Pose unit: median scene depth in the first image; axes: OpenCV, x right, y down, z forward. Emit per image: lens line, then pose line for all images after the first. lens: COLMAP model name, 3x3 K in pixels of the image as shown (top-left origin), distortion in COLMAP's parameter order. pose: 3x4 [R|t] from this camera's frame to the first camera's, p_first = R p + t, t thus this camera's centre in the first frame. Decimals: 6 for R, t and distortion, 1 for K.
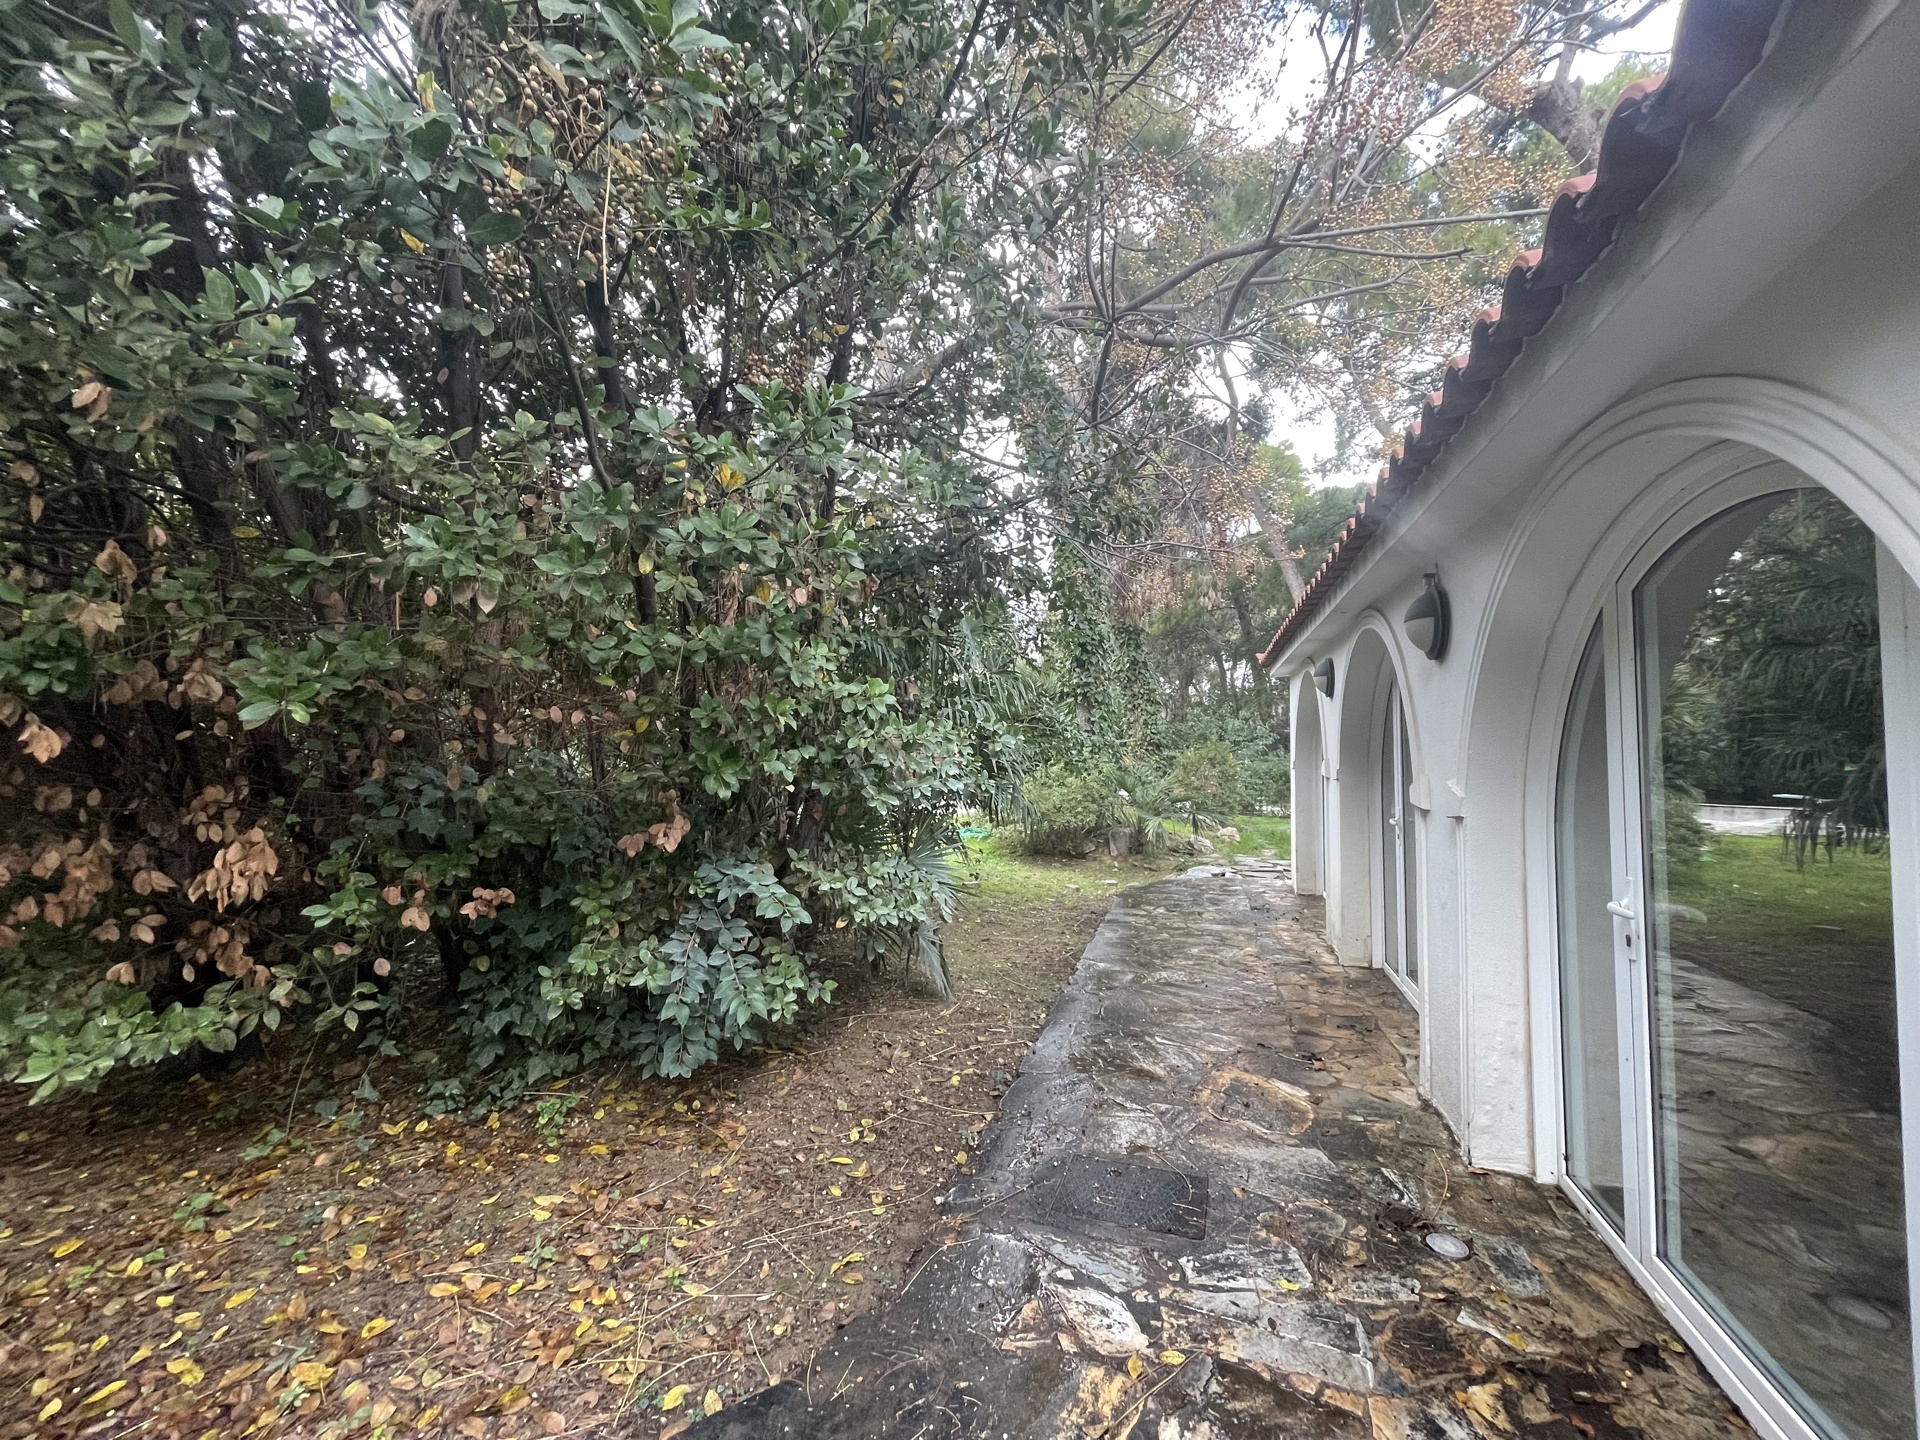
lens RADIAL K [[774.2, 0, 961.5], [0, 774.2, 724.4], [0, 0, 1]] dist [-0.002671, 0.000624]
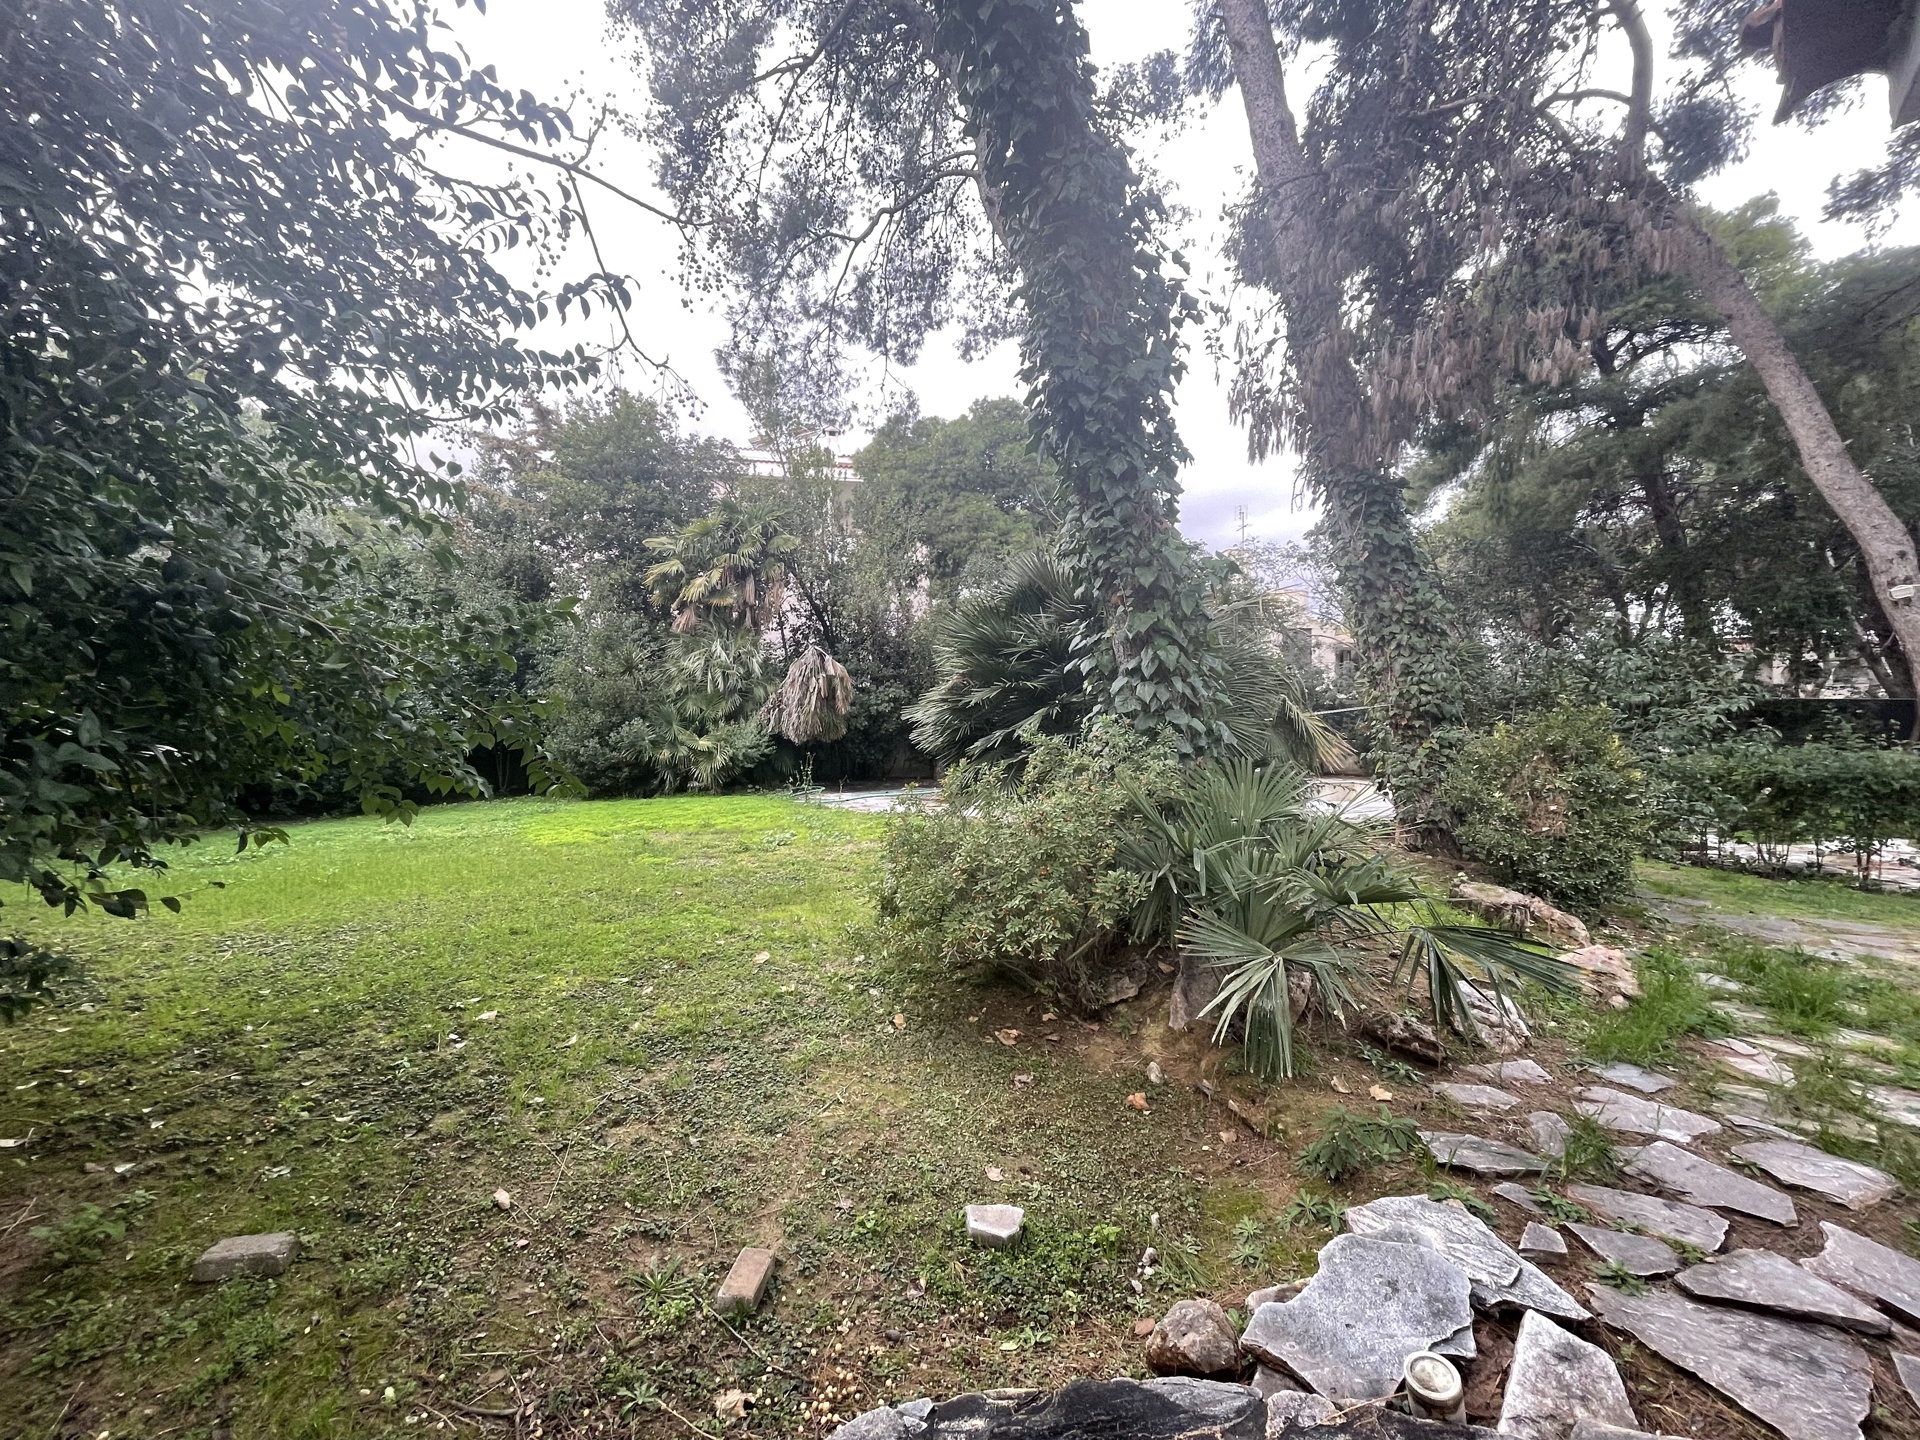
lens RADIAL K [[774.2, 0, 959.9], [0, 774.2, 718.4], [0, 0, 1]] dist [-0.002671, 0.000624]
pose [[0.930992, 0.014554, -0.364750, 0.102978], [-0.004407, 0.999580, 0.028637, 0.010547], [0.365014, -0.025054, 0.930665, 0.293341]]
